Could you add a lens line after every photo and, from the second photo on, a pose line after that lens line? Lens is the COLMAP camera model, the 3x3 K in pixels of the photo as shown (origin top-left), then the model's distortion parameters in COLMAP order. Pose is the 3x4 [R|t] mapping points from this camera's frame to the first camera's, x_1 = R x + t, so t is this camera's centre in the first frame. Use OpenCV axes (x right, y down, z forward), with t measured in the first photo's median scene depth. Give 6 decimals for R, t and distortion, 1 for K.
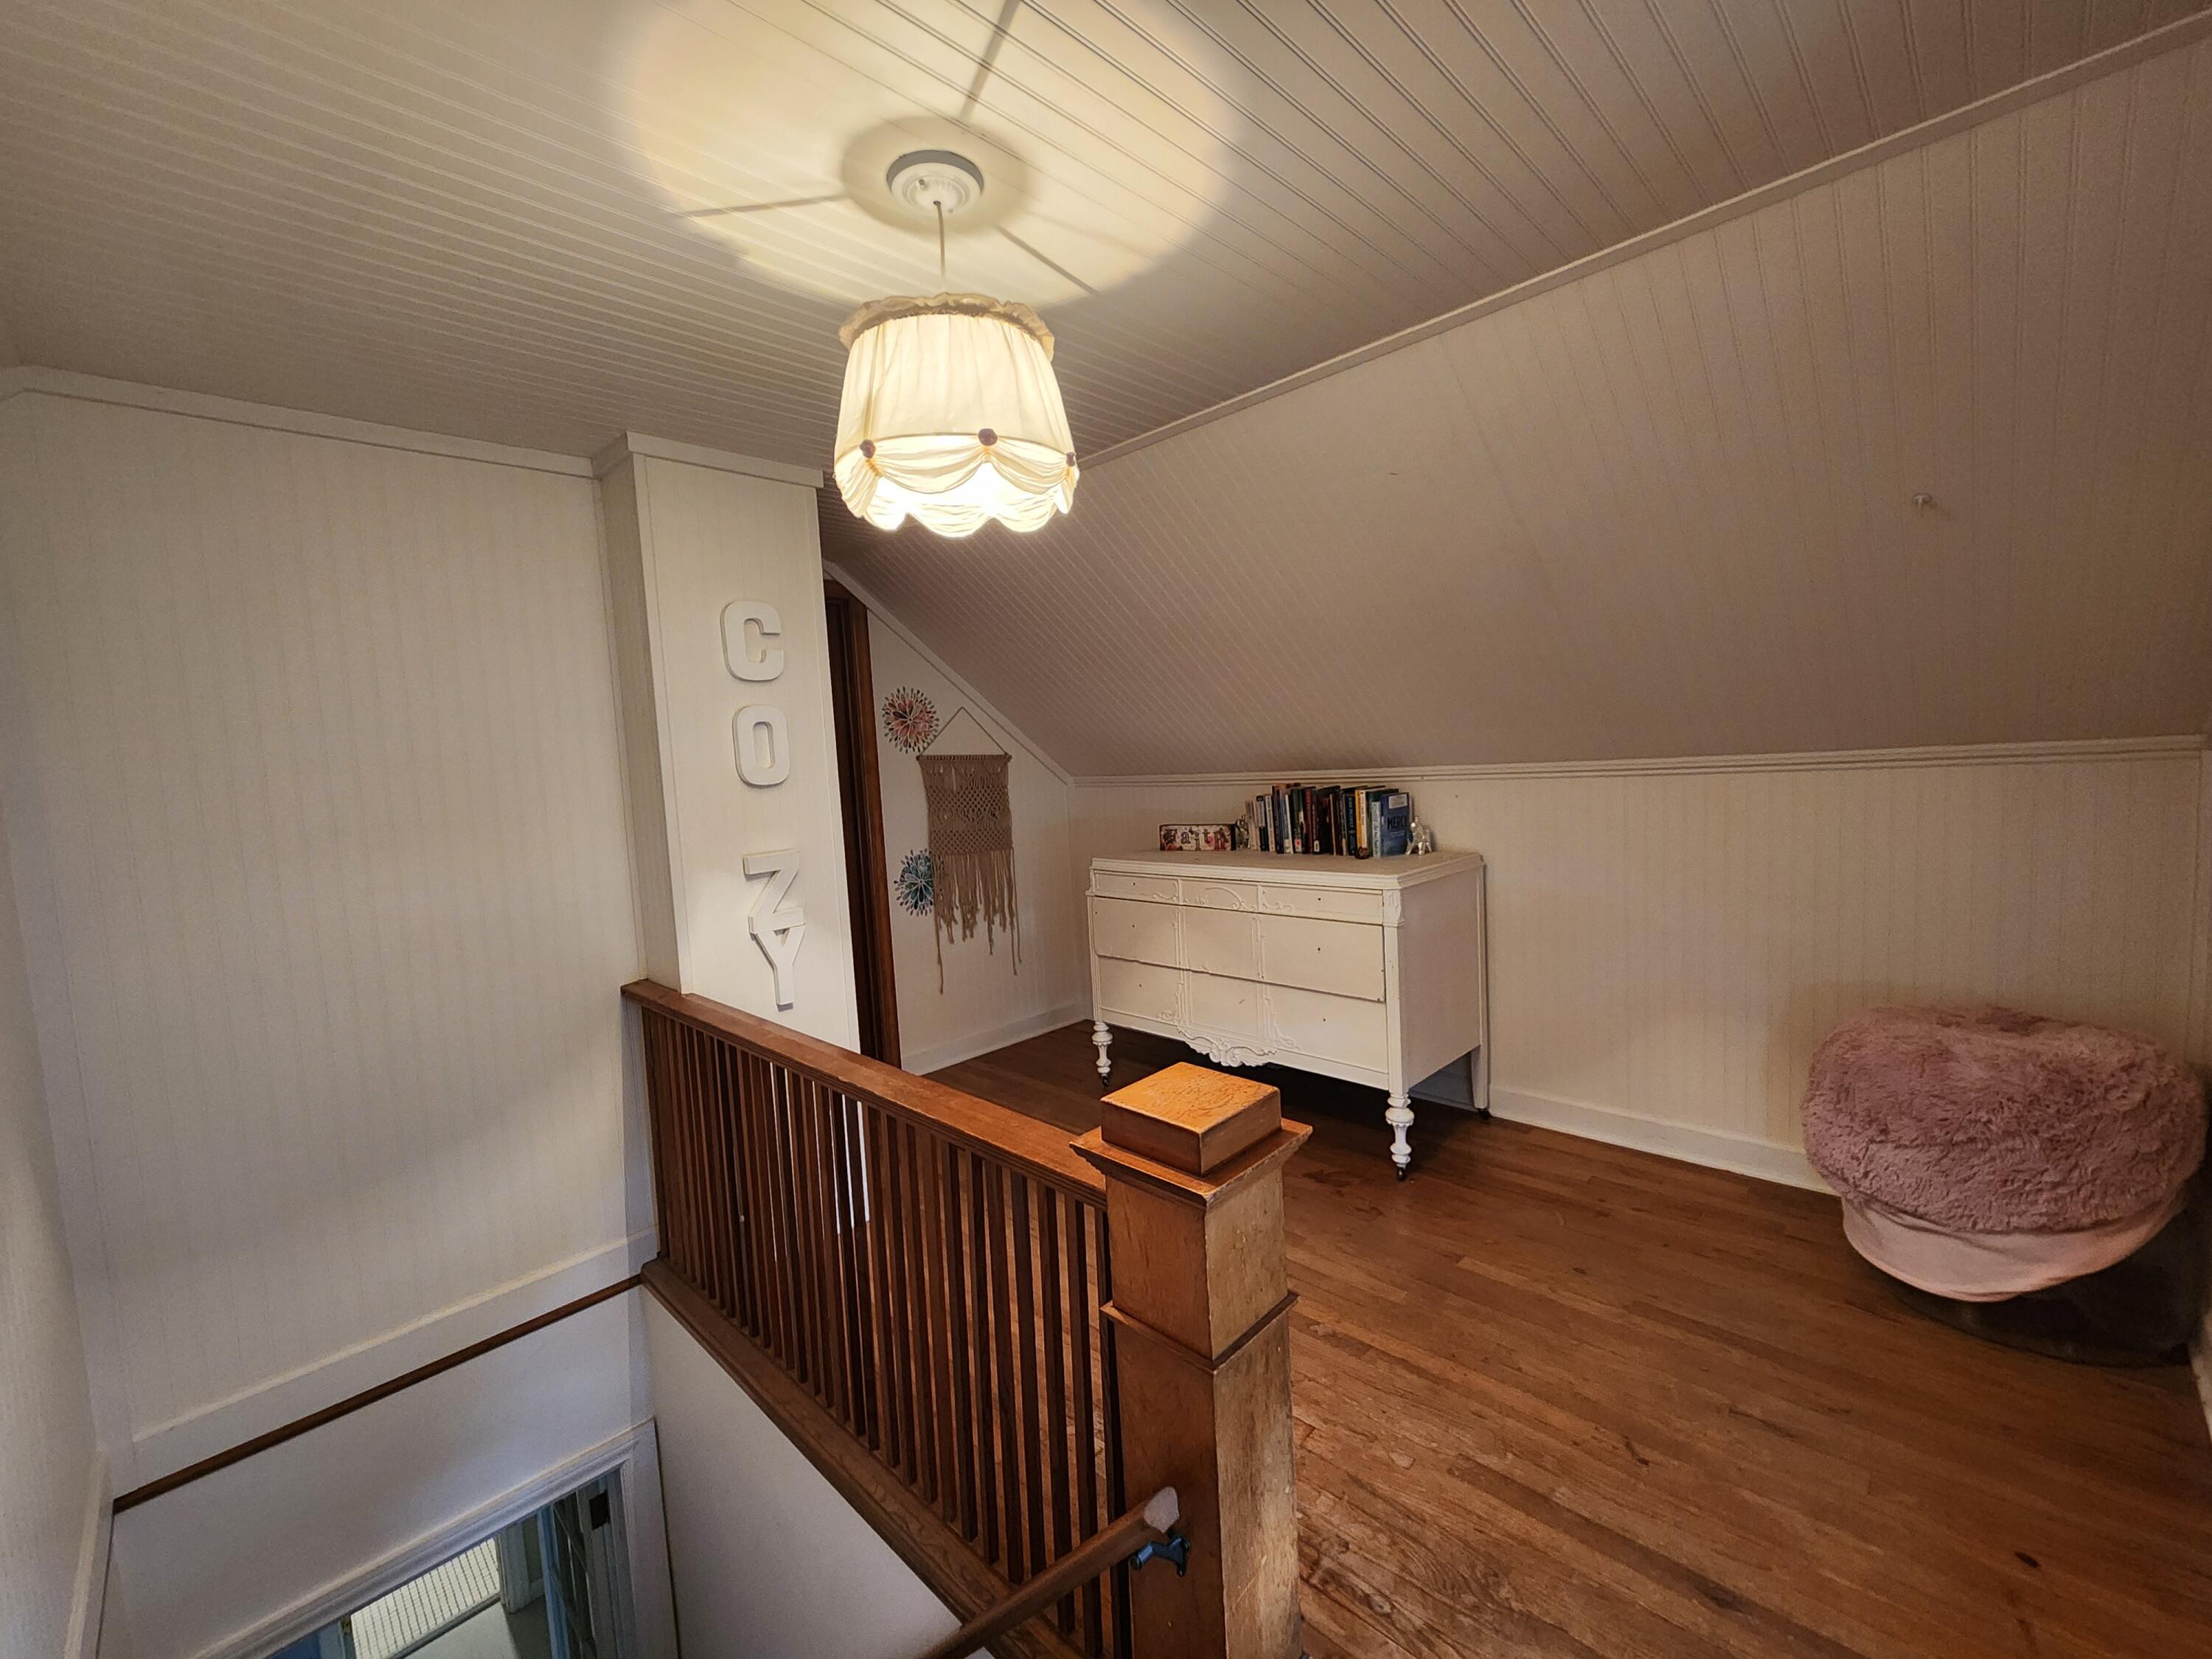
lens RADIAL K [[908.6, 0, 1103.5], [0, 908.6, 825.1], [0, 0, 1]] dist [-0.000267, -0.000281]
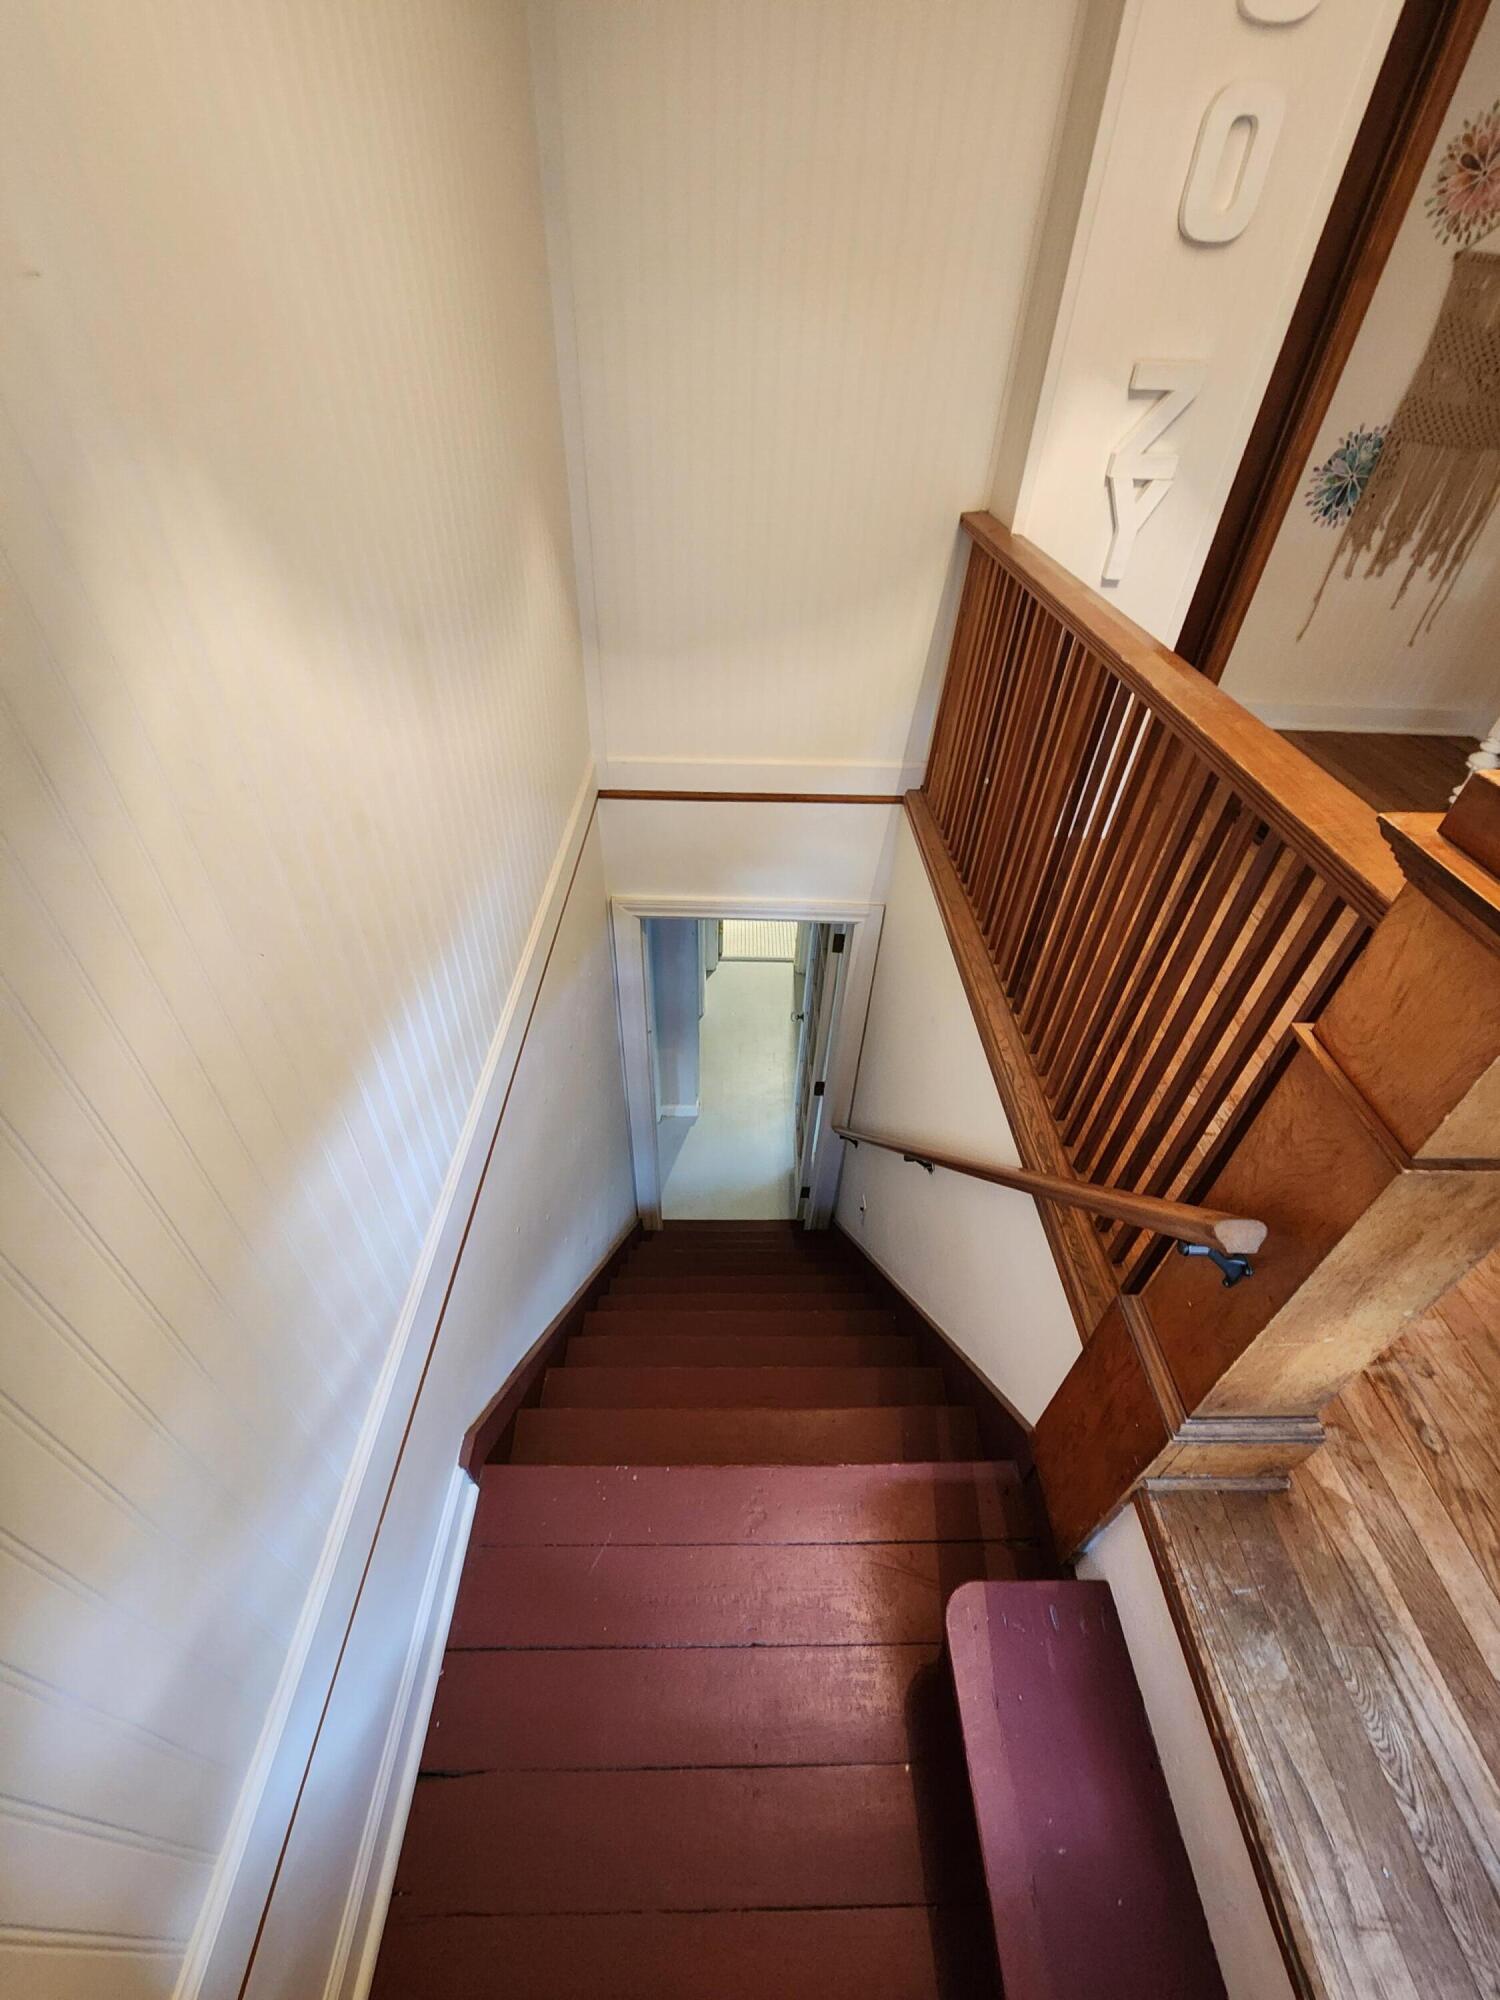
lens RADIAL K [[821.6, 0, 746.6], [0, 821.6, 995.4], [0, 0, 1]] dist [-0.000267, -0.000281]
pose [[0.705193, 0.514049, -0.488320, -0.001295], [-0.133394, 0.772623, 0.620693, 0.081399], [0.696354, -0.372569, 0.613419, 0.147675]]
